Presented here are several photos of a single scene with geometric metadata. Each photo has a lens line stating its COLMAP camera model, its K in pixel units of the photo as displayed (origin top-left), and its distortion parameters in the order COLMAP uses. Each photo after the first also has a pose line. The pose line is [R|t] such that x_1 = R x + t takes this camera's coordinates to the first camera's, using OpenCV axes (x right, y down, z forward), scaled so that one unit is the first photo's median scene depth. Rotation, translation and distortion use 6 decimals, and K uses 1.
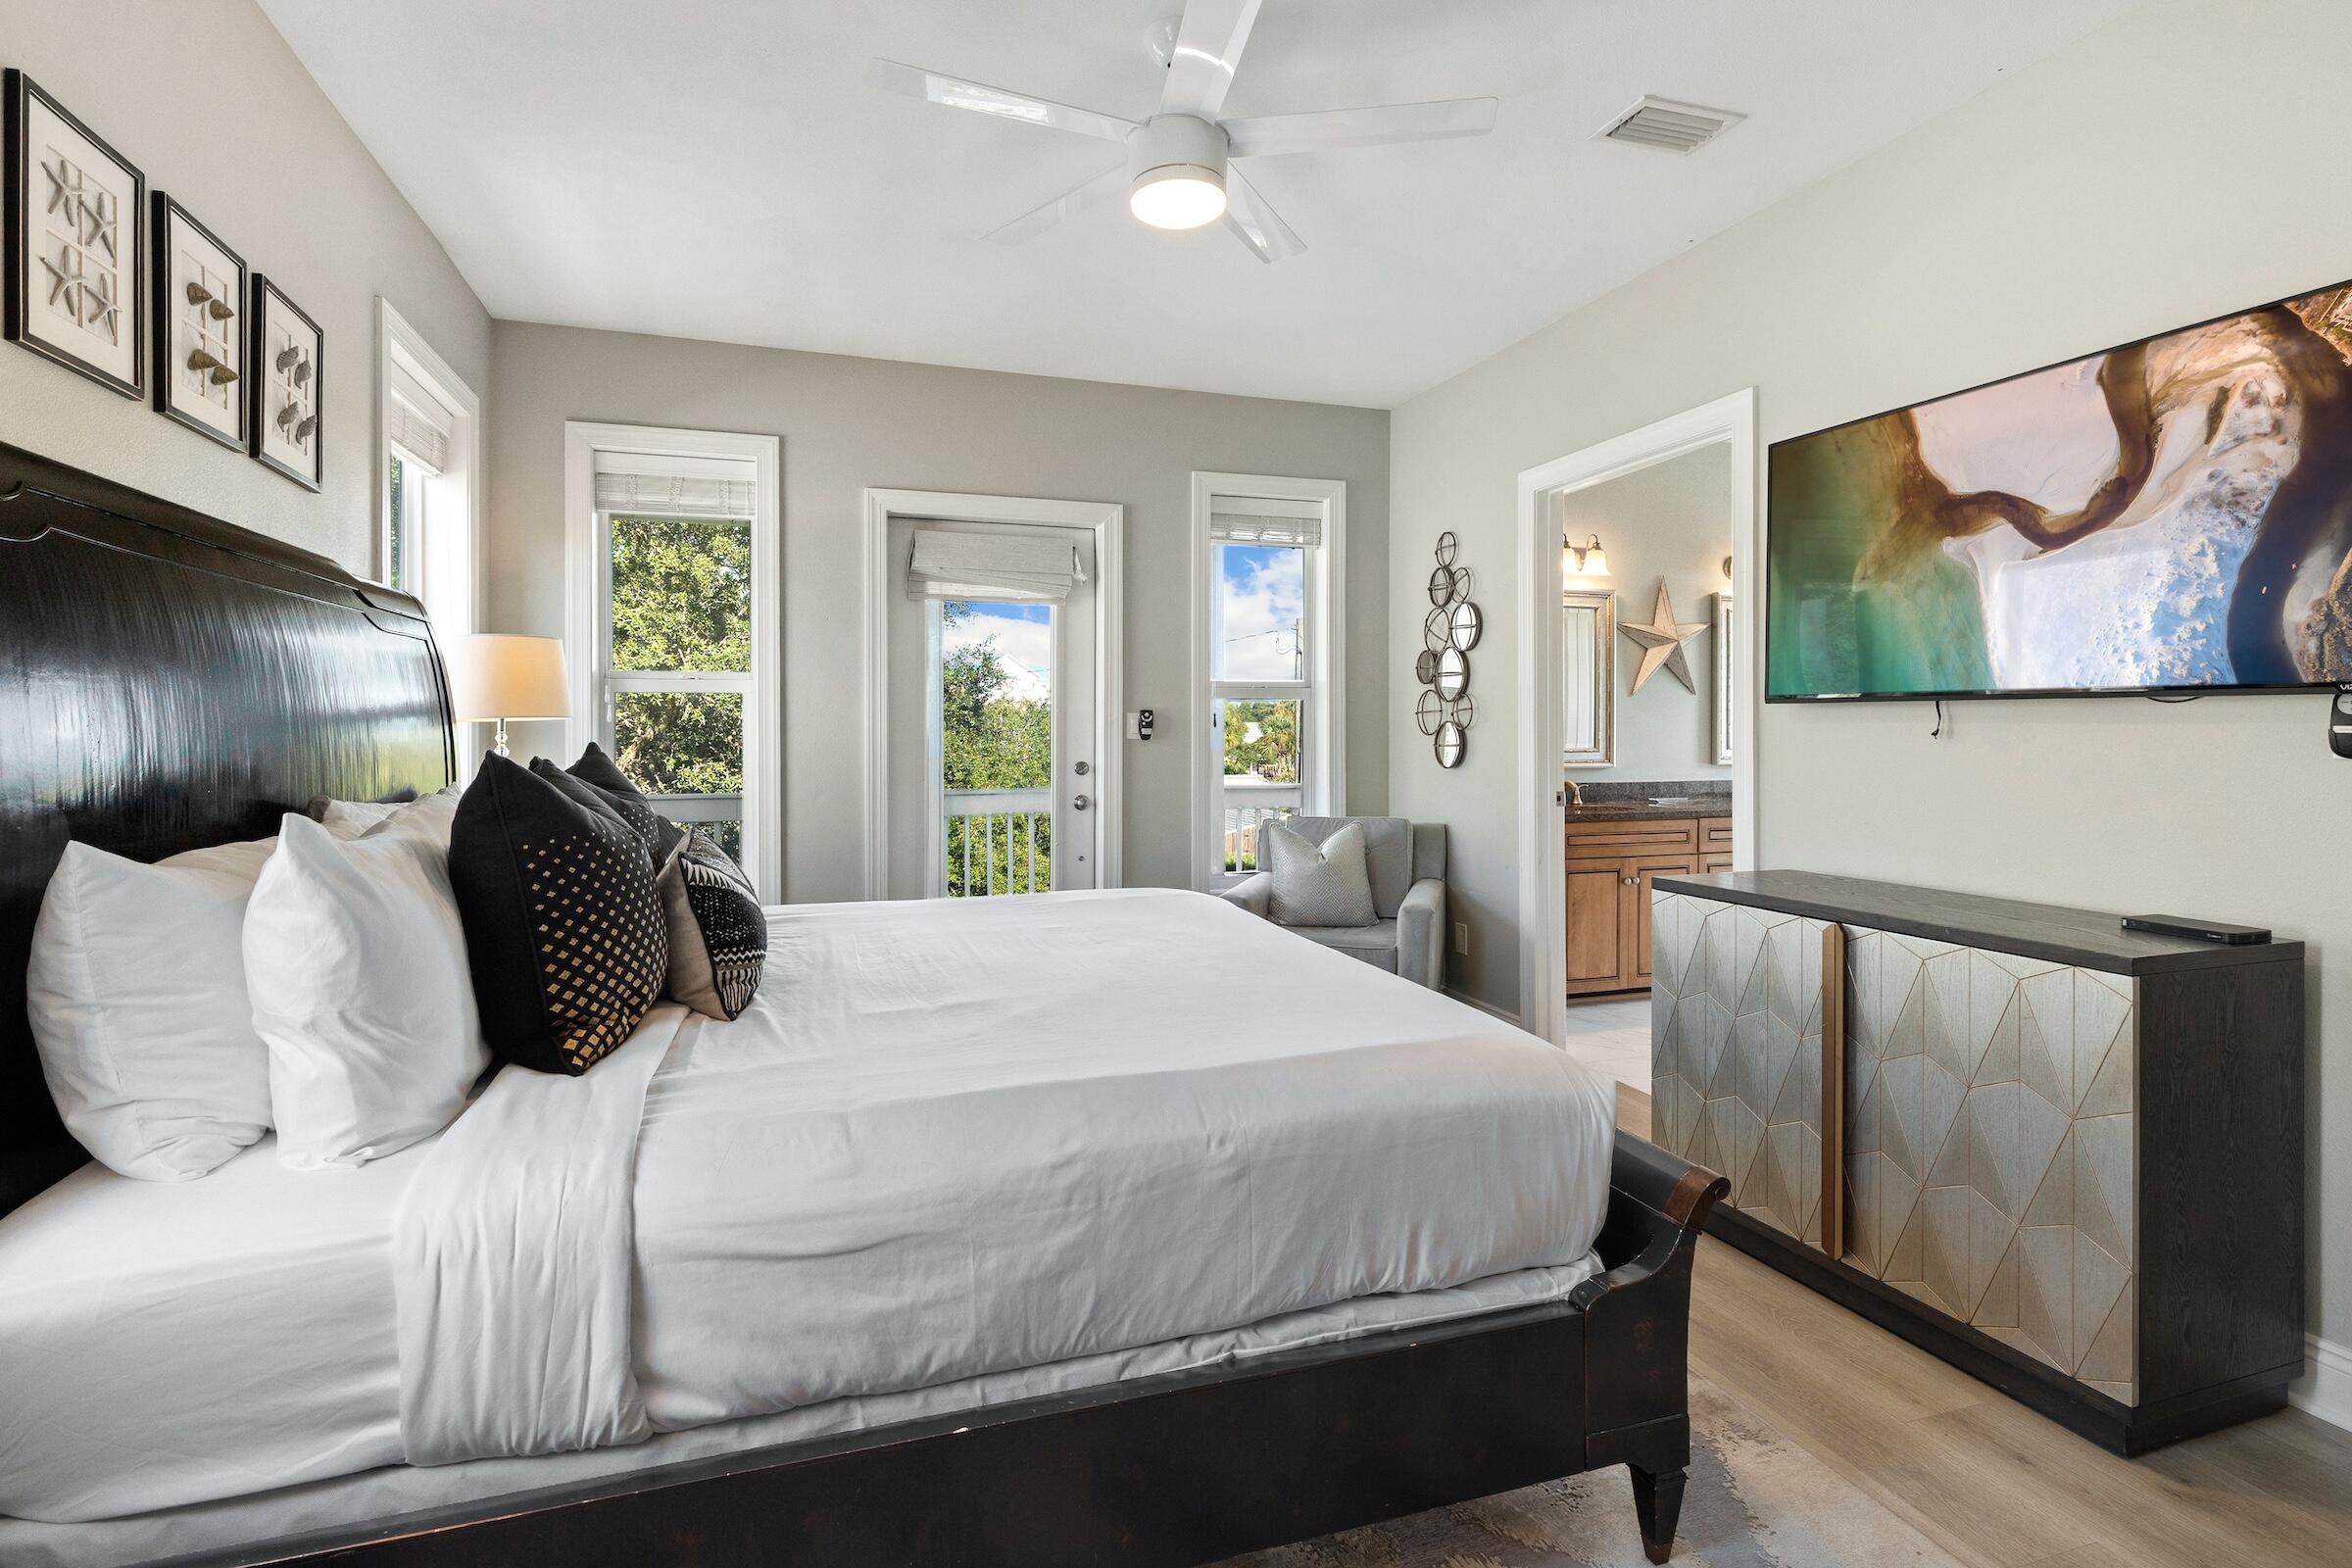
lens RADIAL K [[1096.5, 0, 1175.0], [0, 1096.5, 733.5], [0, 0, 1]] dist [0.006733, 0.002092]
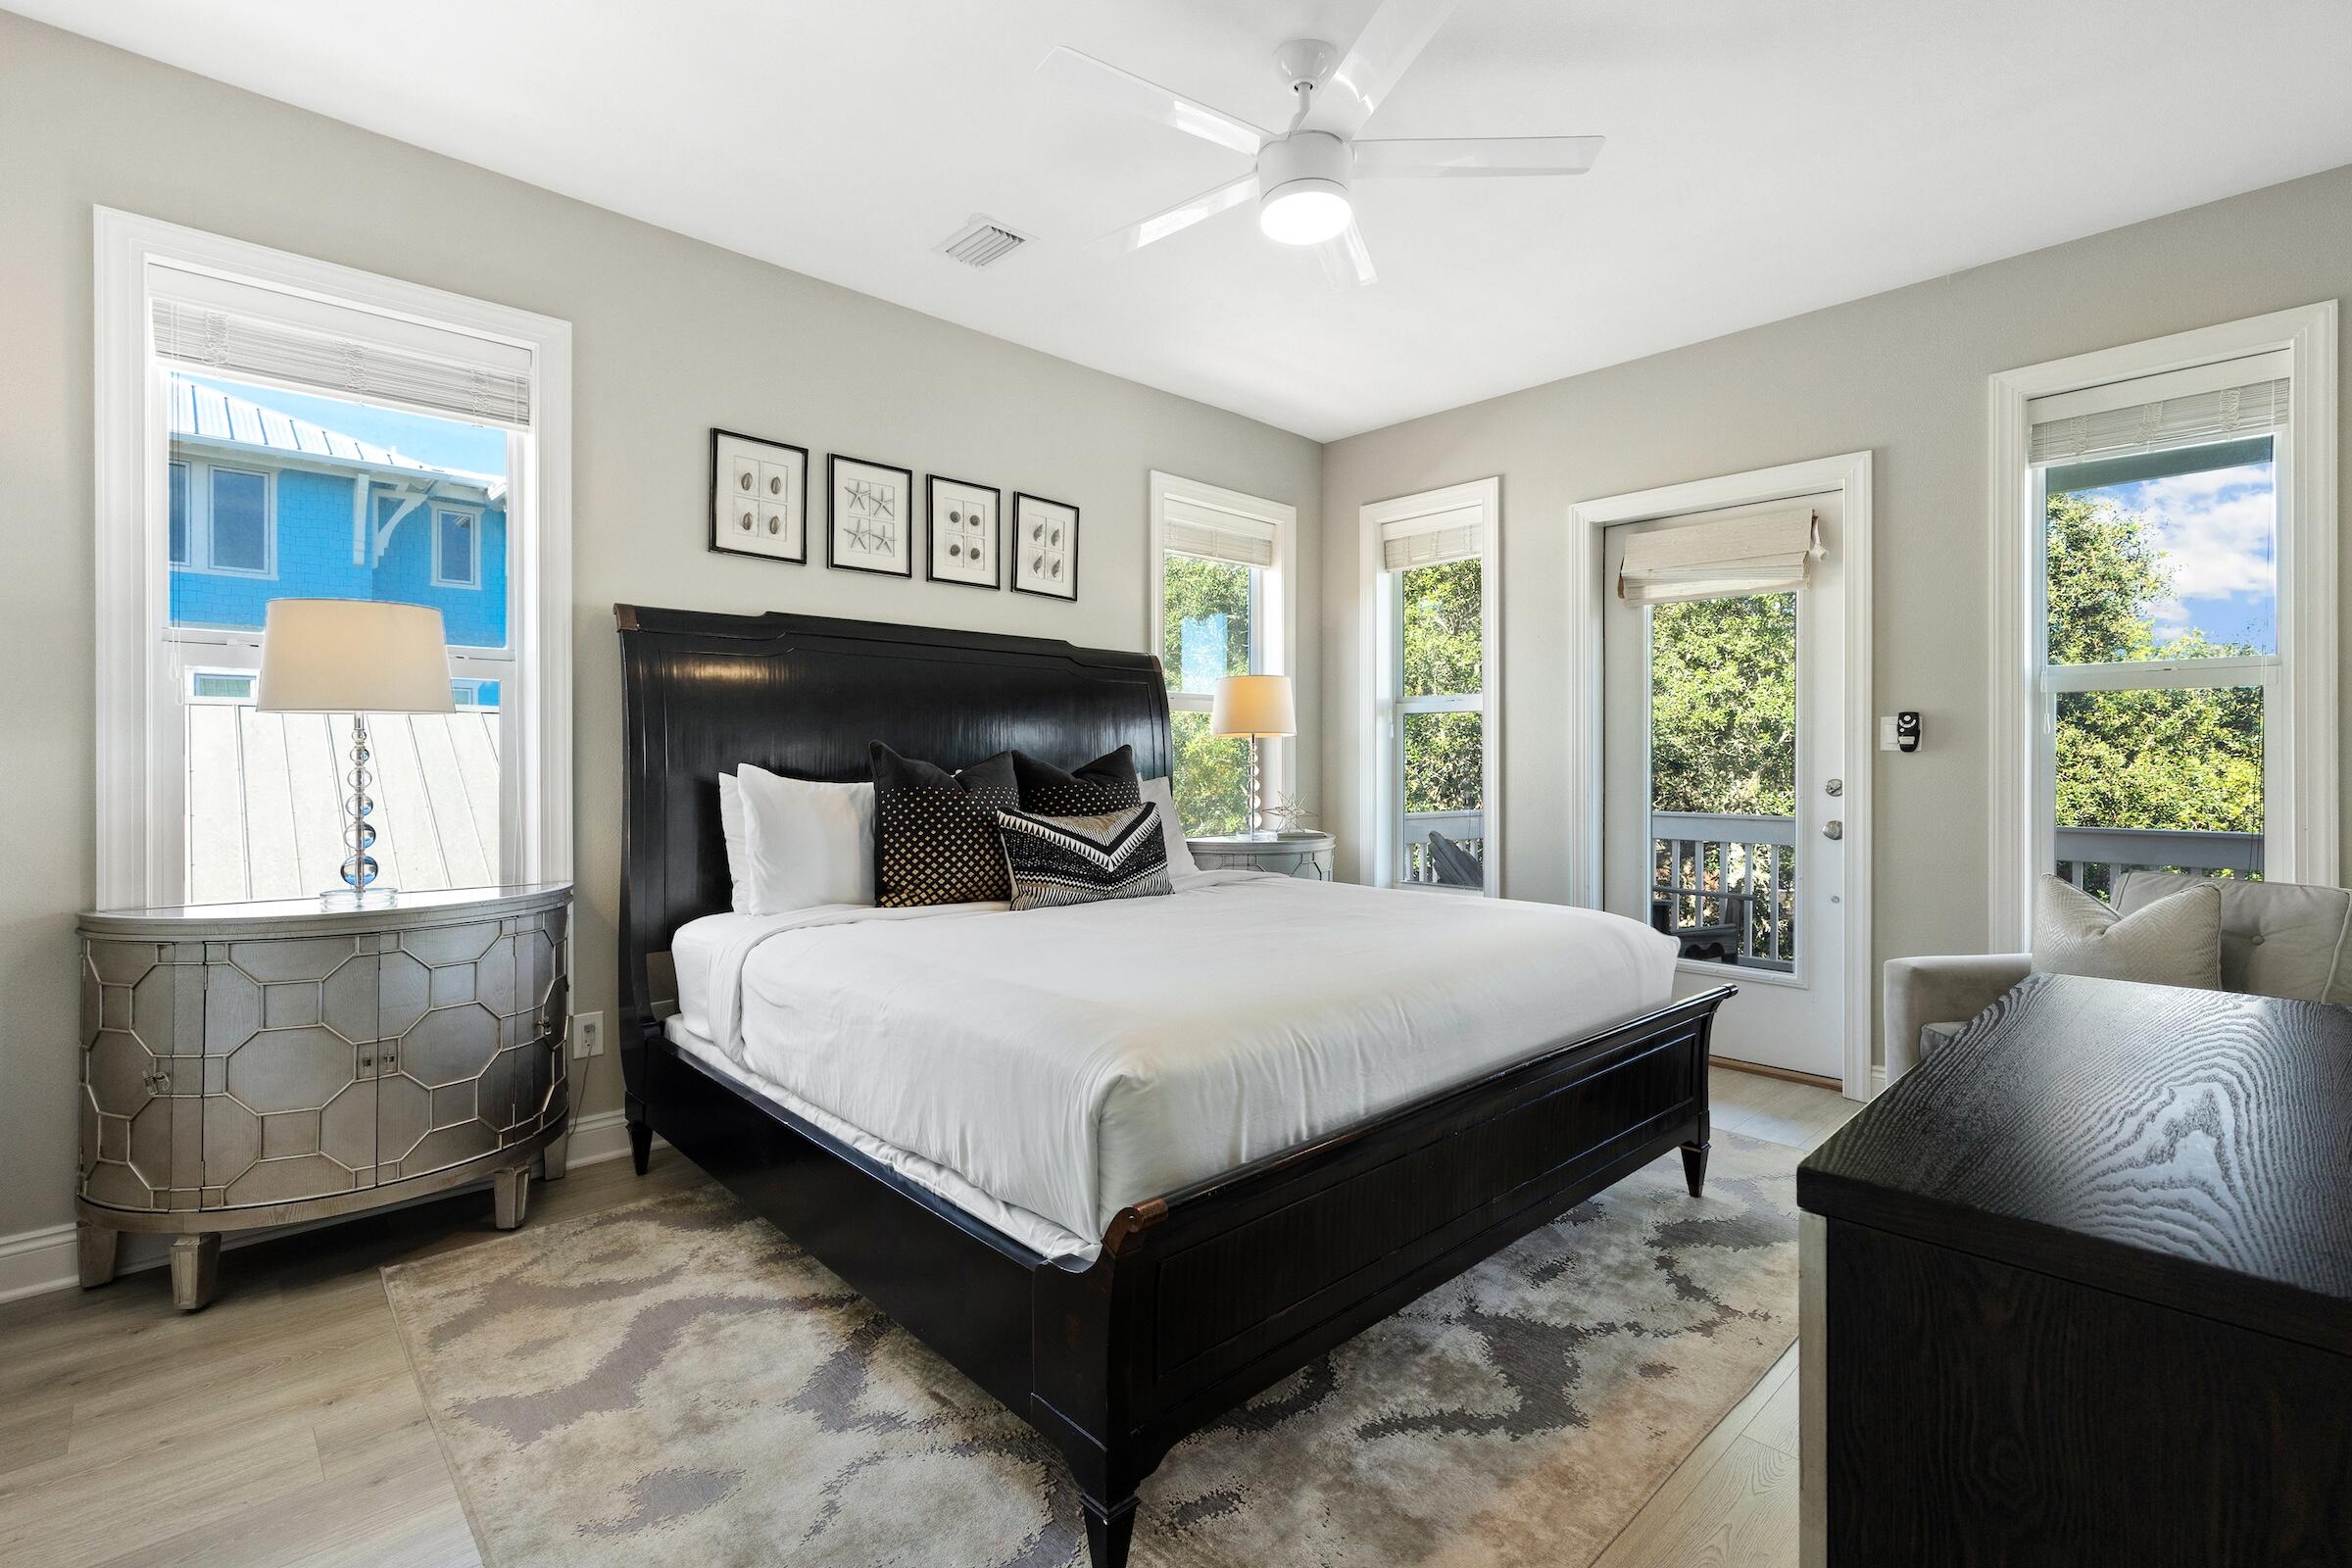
lens RADIAL K [[1096.5, 0, 1185.1], [0, 1096.5, 770.6], [0, 0, 1]] dist [0.006733, 0.002092]
pose [[0.443799, 0.005007, -0.896112, 0.440206], [-0.003408, 0.999987, 0.003900, 0.017871], [0.896120, 0.001323, 0.443810, 0.214722]]
